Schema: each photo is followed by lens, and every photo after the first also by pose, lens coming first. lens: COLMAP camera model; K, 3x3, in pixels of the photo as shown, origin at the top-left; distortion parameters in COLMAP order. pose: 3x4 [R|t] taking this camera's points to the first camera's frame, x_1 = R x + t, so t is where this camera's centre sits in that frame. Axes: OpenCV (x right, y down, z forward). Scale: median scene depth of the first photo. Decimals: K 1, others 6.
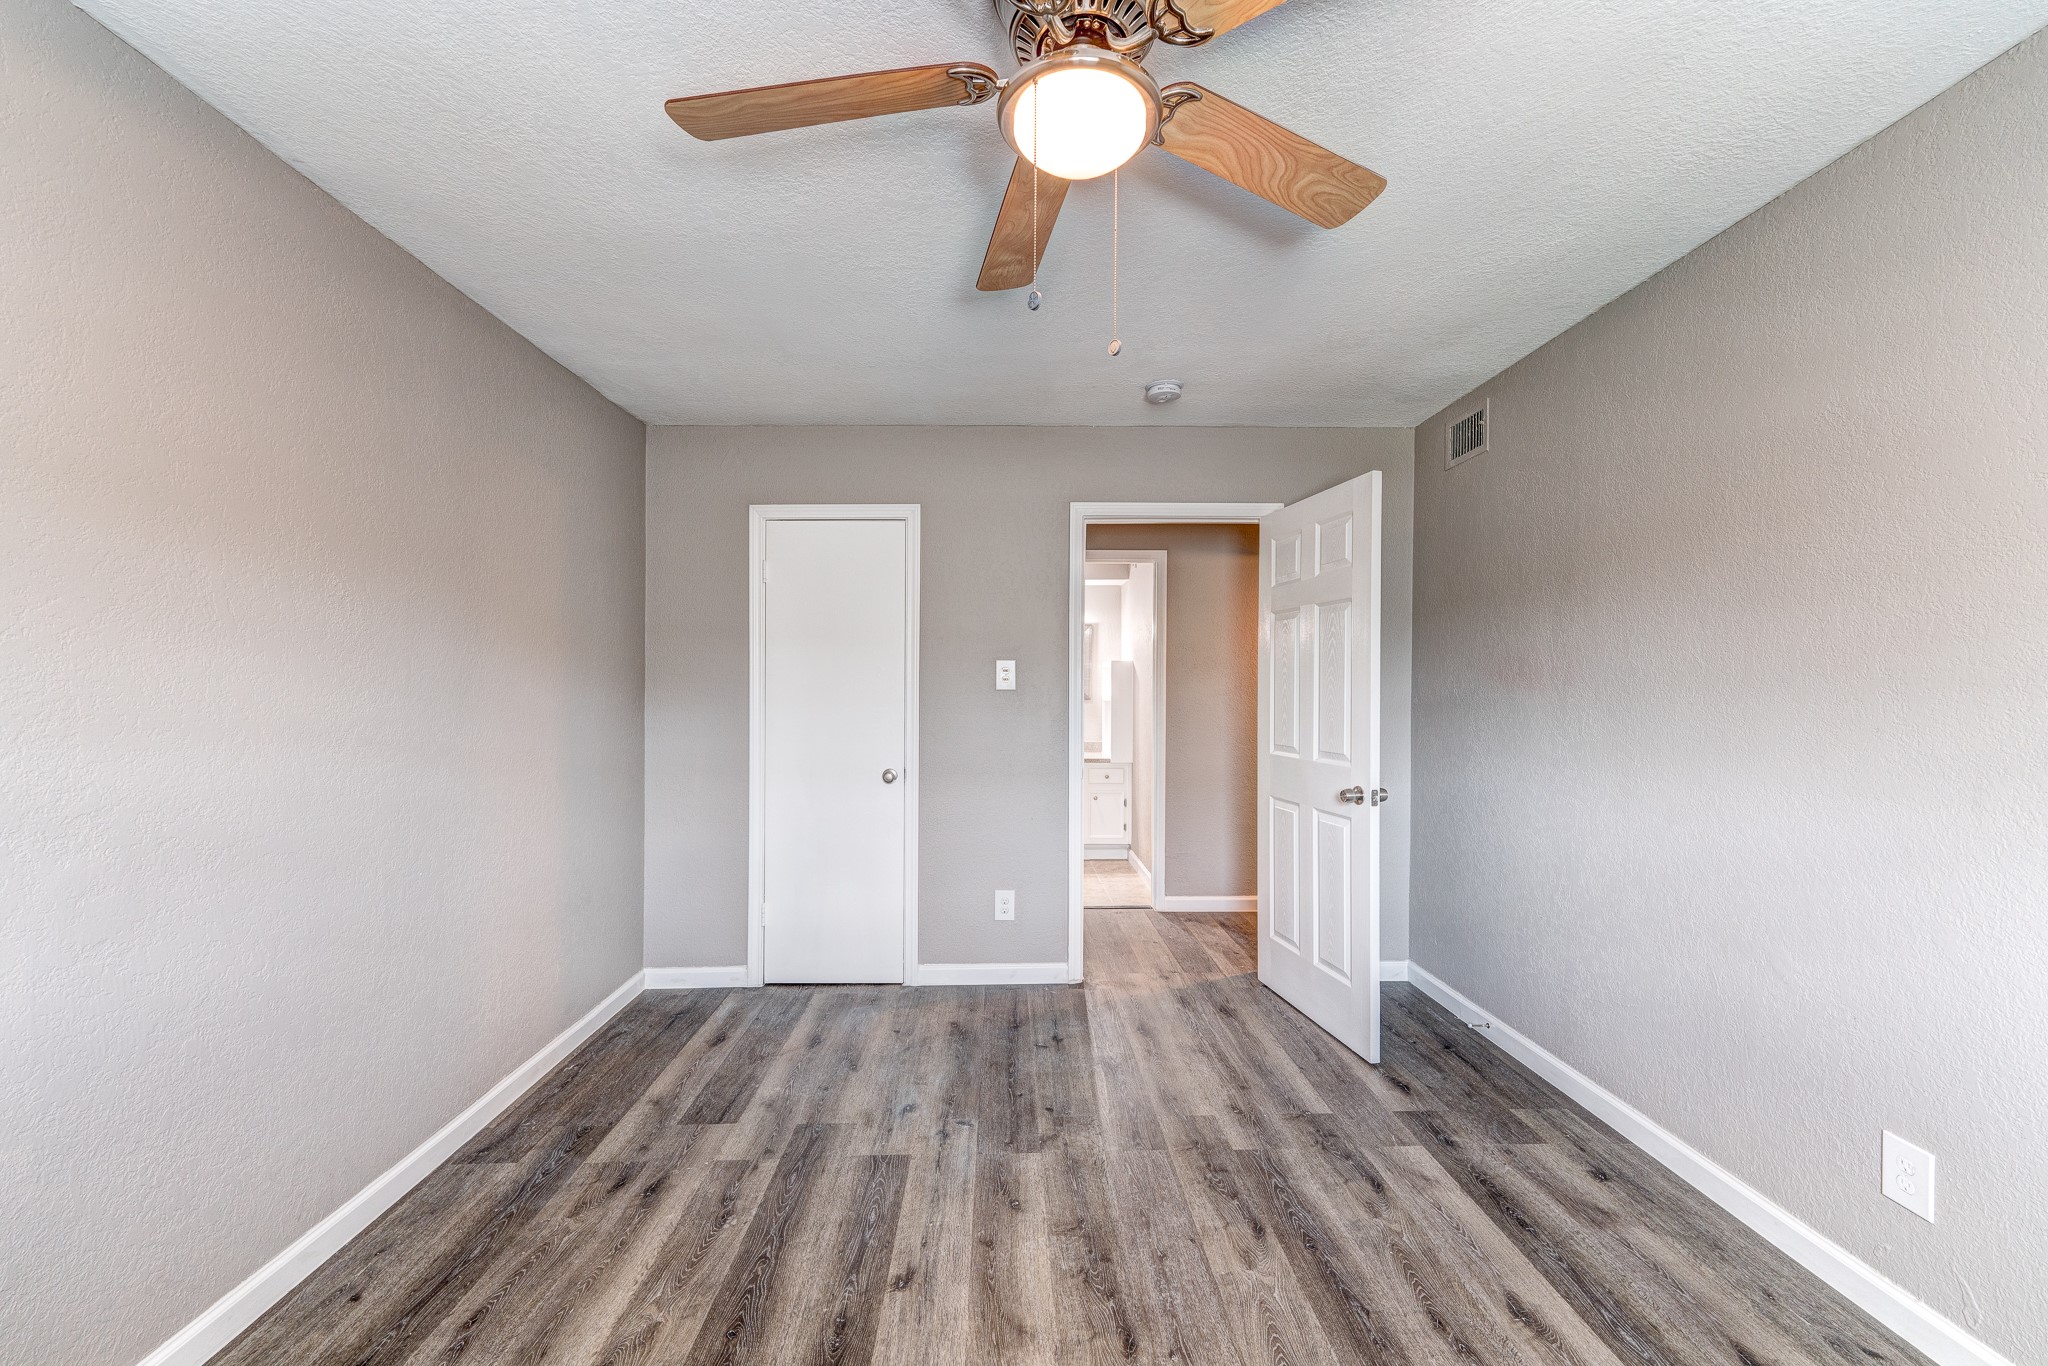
lens RADIAL K [[813.2, 0, 1023.9], [0, 813.2, 684.4], [0, 0, 1]] dist [0.005642, 0.000099]
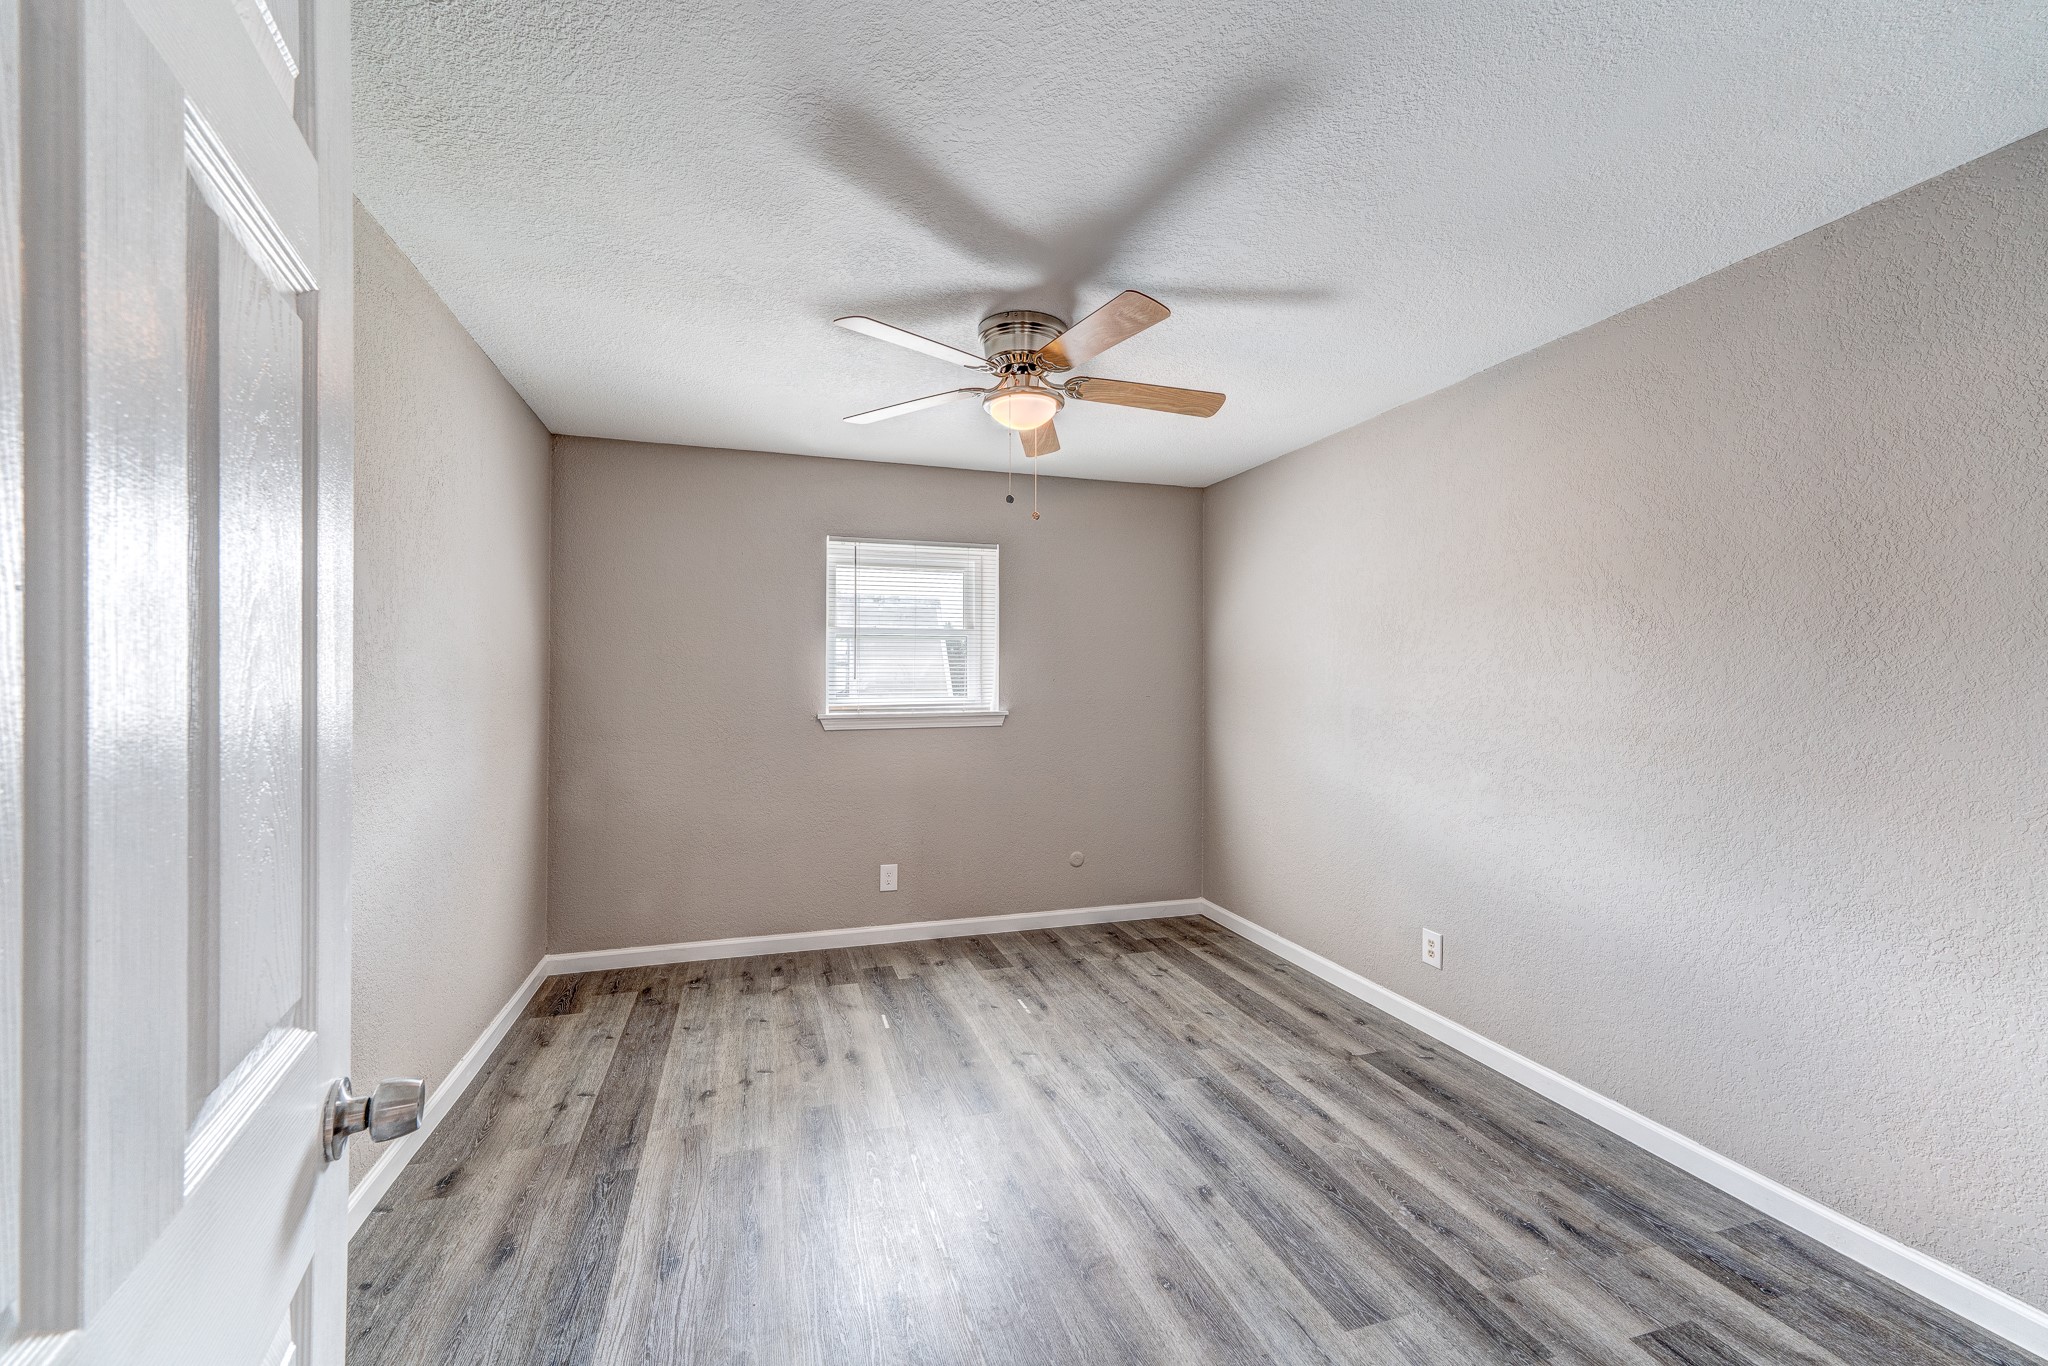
lens RADIAL K [[813.2, 0, 1016.7], [0, 813.2, 691.4], [0, 0, 1]] dist [0.005642, 0.000099]
pose [[-0.961379, -0.004955, -0.275183, 0.388045], [-0.004480, 0.999987, -0.002356, 0.005290], [0.275191, -0.001032, -0.961389, 1.798974]]
